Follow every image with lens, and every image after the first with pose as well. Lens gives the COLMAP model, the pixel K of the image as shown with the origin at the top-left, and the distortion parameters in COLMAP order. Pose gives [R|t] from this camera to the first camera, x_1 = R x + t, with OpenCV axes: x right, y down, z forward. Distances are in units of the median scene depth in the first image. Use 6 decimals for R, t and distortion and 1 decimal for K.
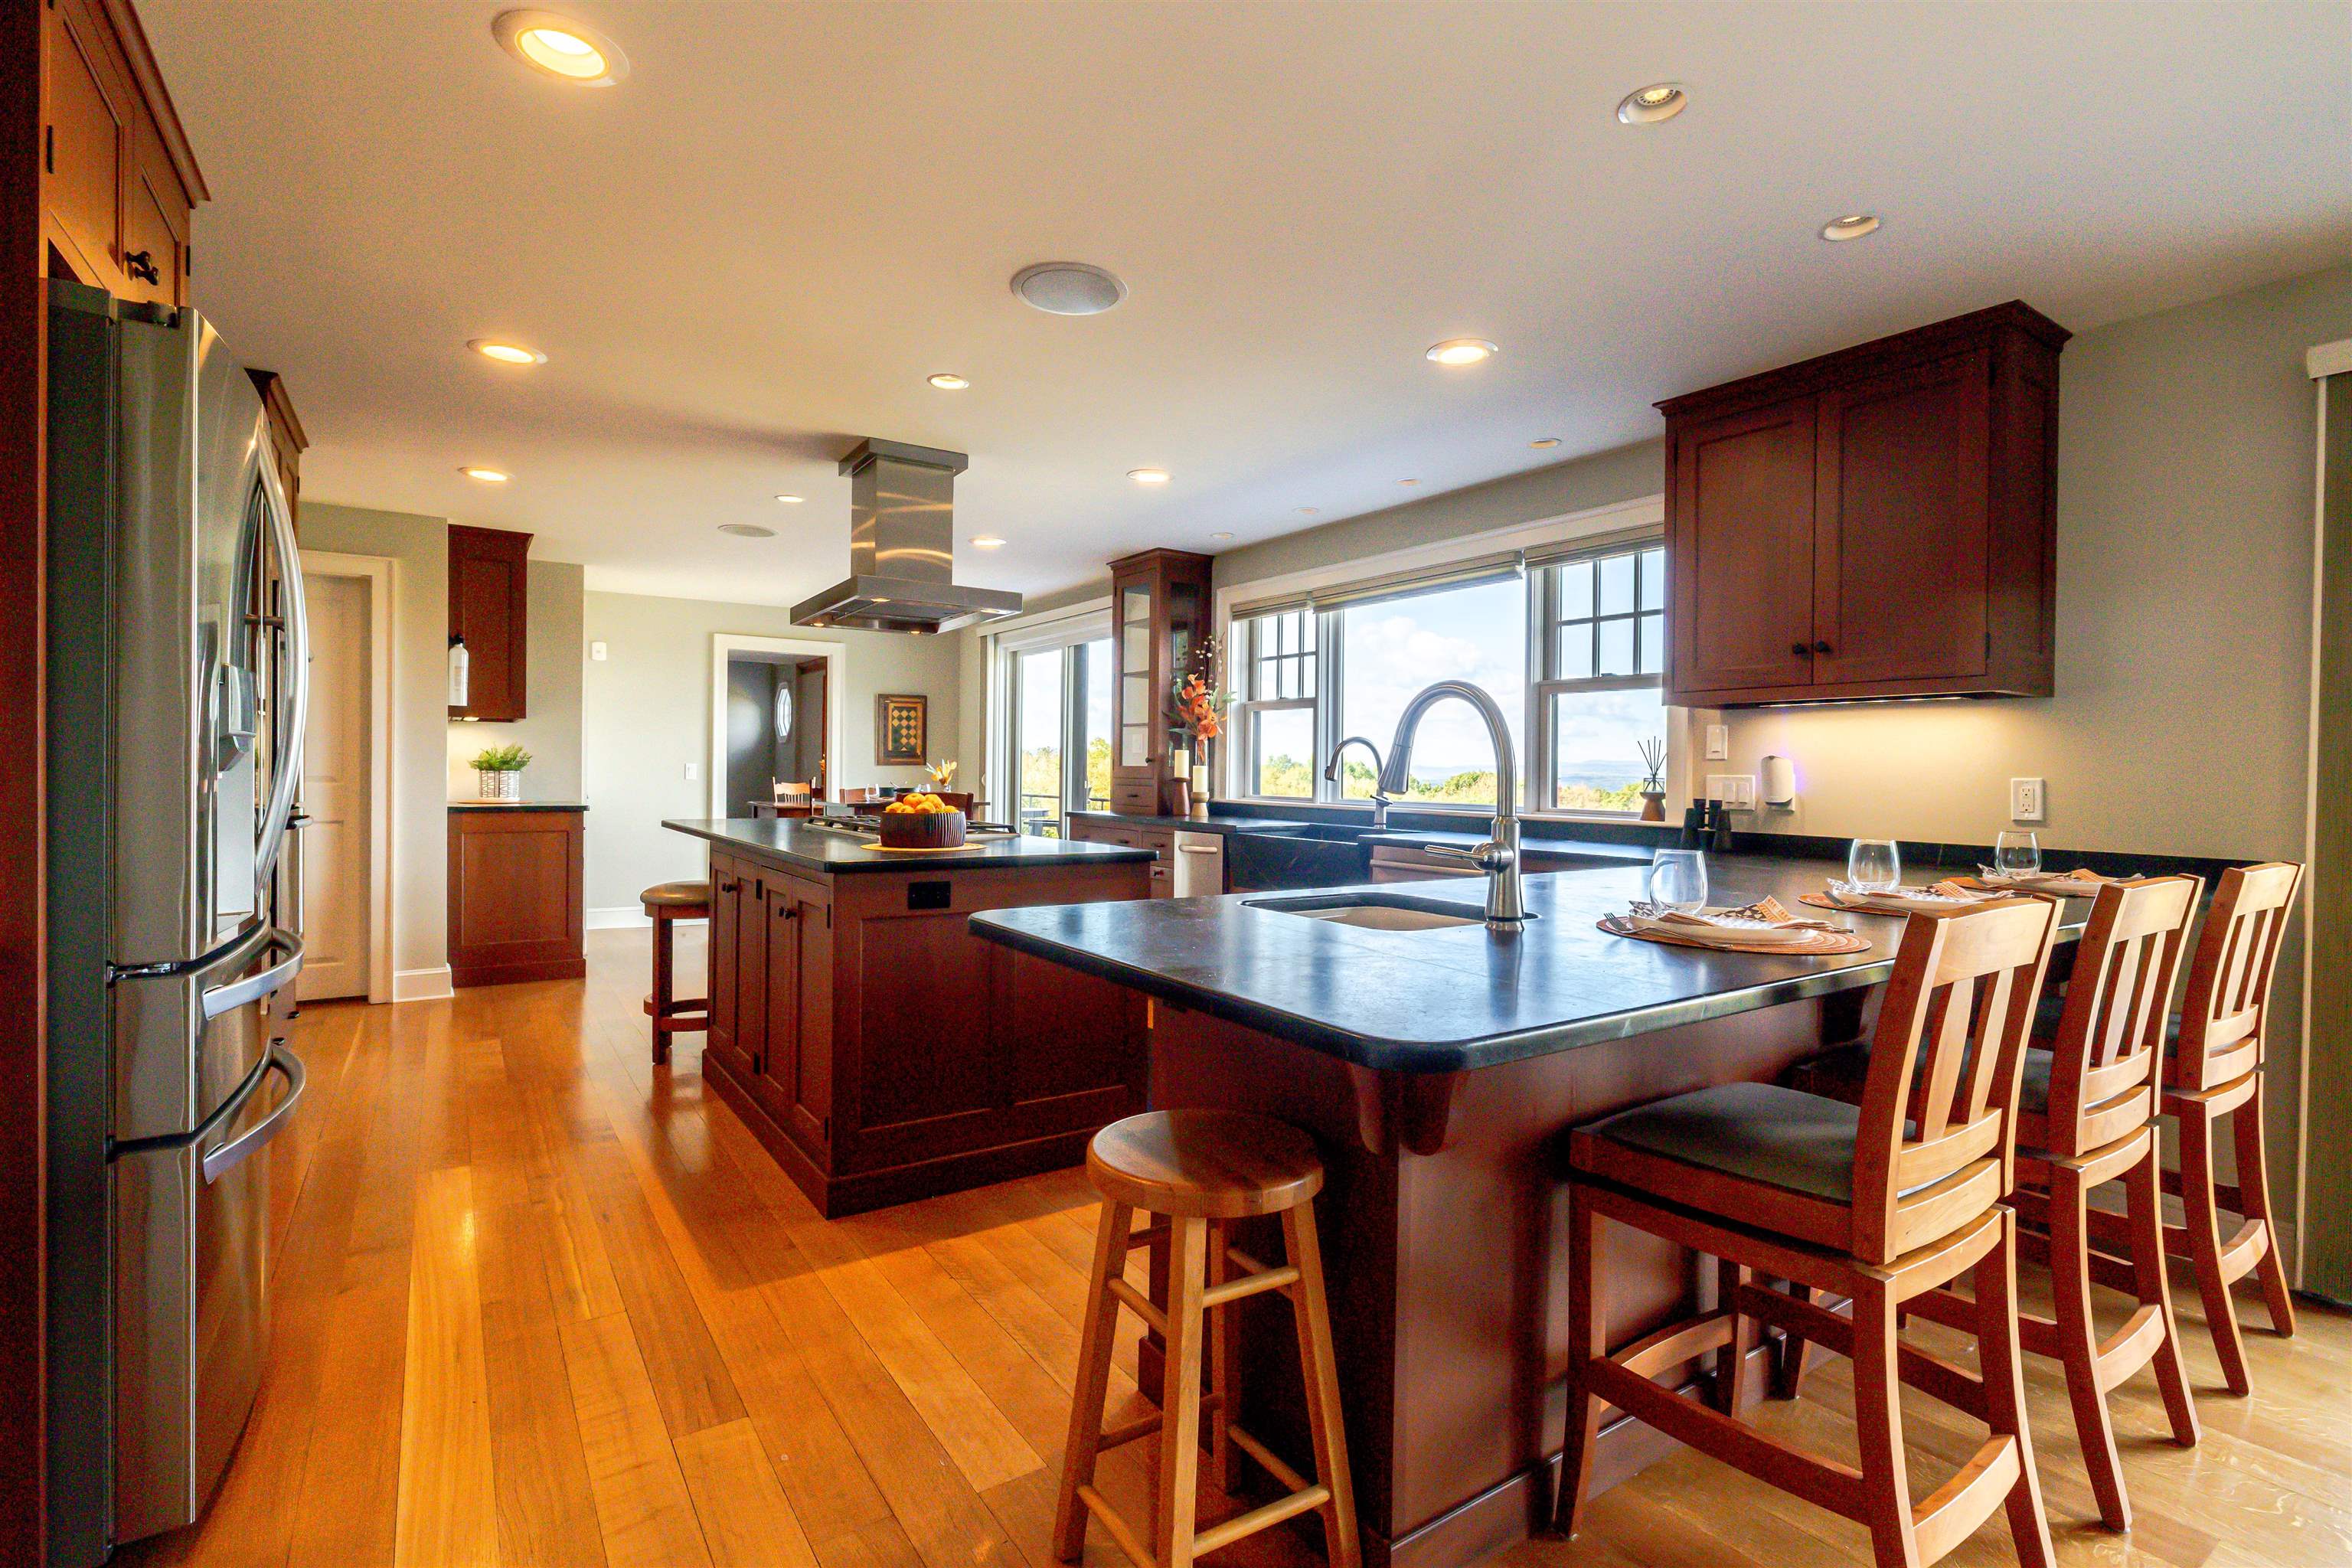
lens RADIAL K [[1081.6, 0, 1179.5], [0, 1081.6, 774.1], [0, 0, 1]] dist [0.002184, 0.000180]
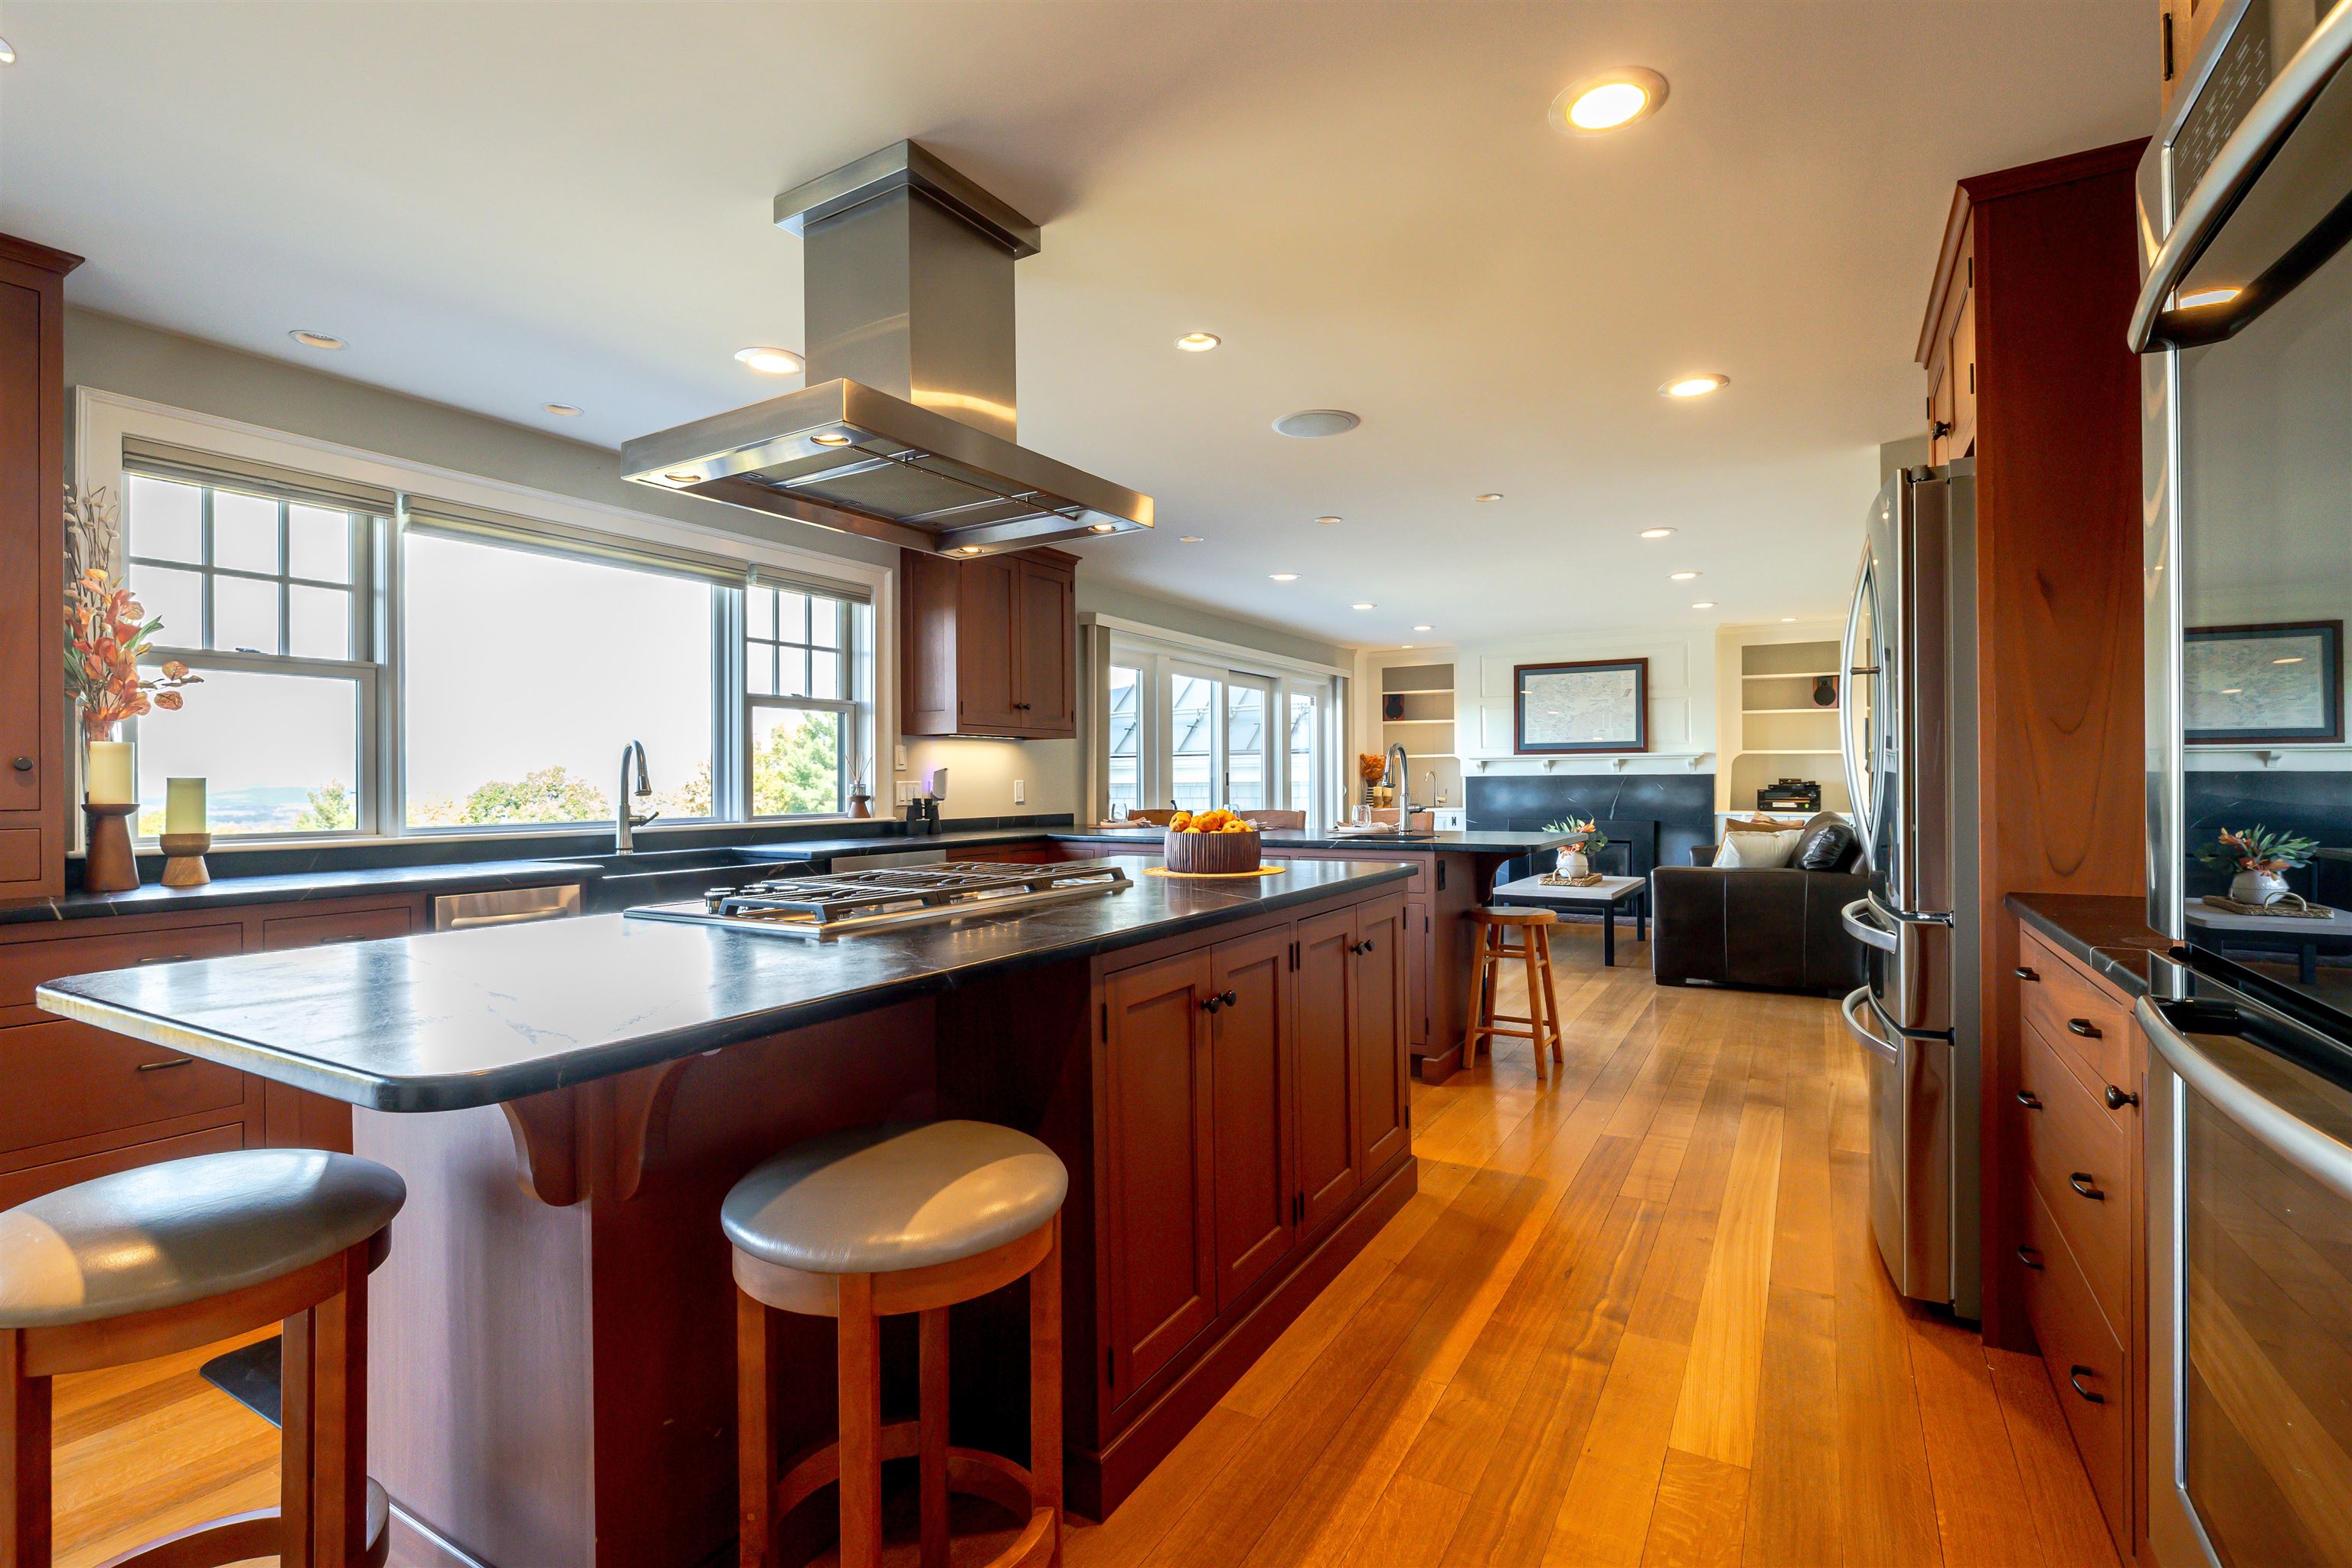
lens RADIAL K [[1081.6, 0, 1182.6], [0, 1081.6, 779.6], [0, 0, 1]] dist [0.002184, 0.000180]
pose [[-0.425280, -0.006559, 0.905038, -0.785408], [0.007375, 0.999915, 0.010712, -0.011855], [-0.905032, 0.011230, -0.425195, 1.084069]]
